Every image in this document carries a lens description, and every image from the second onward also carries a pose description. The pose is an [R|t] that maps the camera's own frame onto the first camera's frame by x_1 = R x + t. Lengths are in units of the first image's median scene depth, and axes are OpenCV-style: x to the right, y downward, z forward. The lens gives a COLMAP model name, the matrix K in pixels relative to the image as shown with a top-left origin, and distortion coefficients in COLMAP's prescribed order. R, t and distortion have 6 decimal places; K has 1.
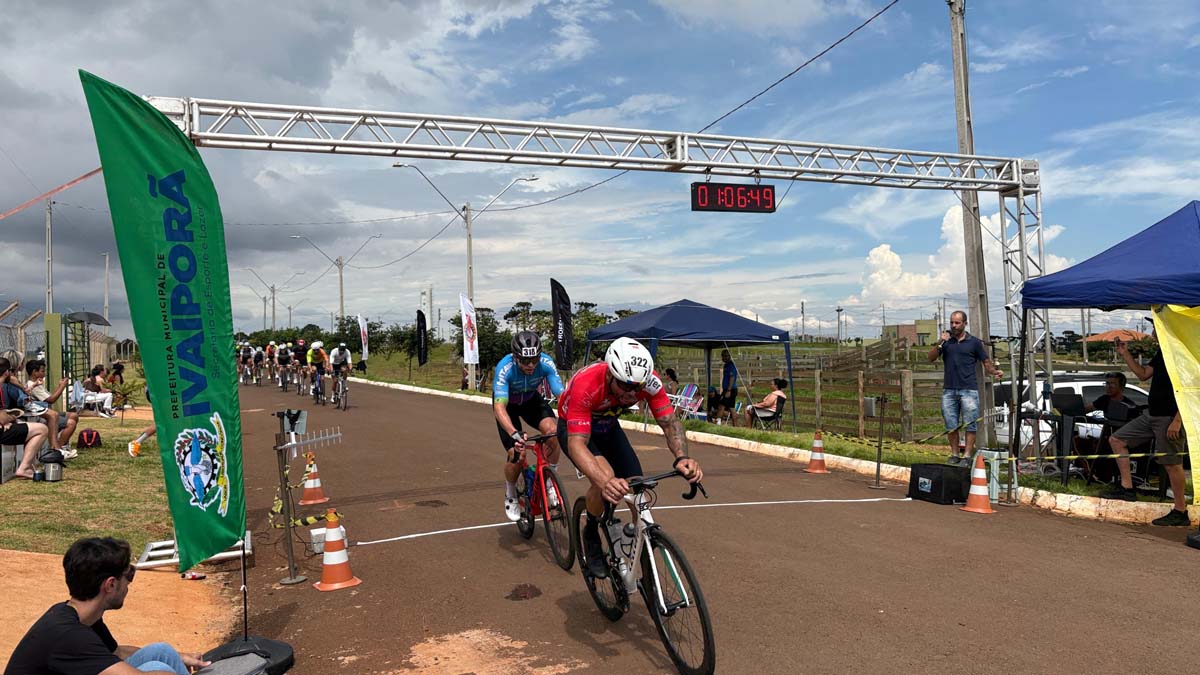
lens RADIAL K [[927.4, 0, 621.2], [0, 927.4, 344.5], [0, 0, 1]] dist [0.020580, -0.003028]
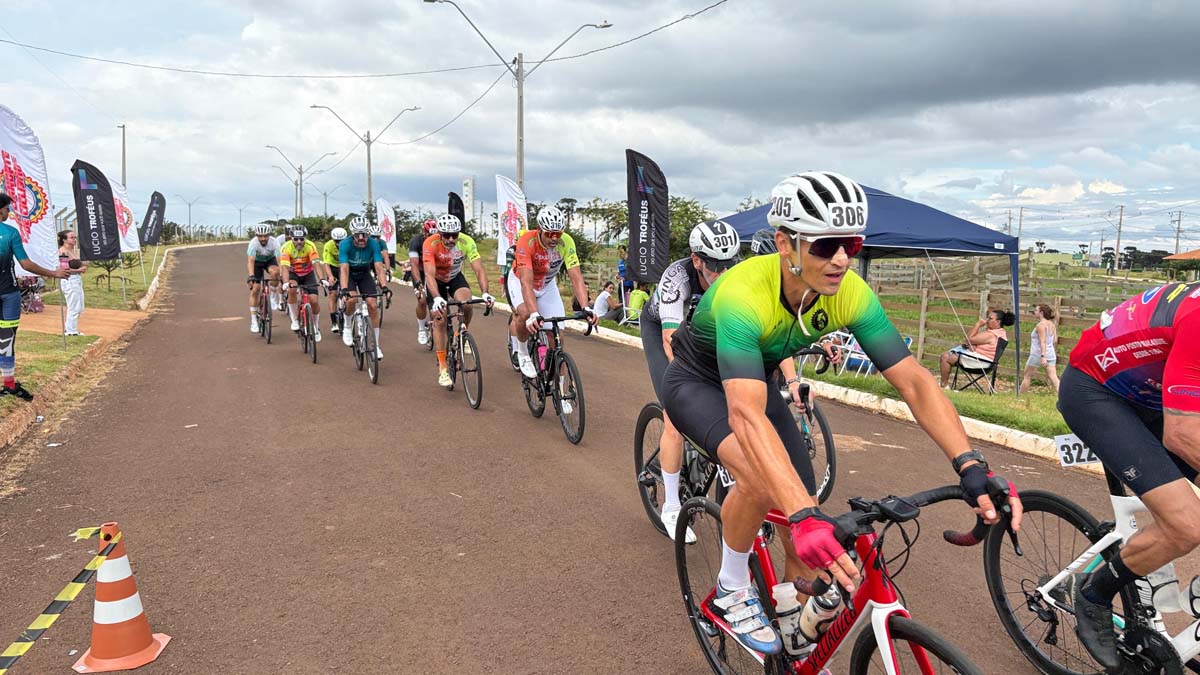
lens RADIAL K [[927.4, 0, 621.2], [0, 927.4, 344.5], [0, 0, 1]] dist [0.020580, -0.003028]
pose [[0.998377, 0.039417, -0.041110, -0.034822], [-0.034776, 0.993535, 0.108069, -0.000194], [0.045104, -0.106464, 0.993293, 0.185224]]
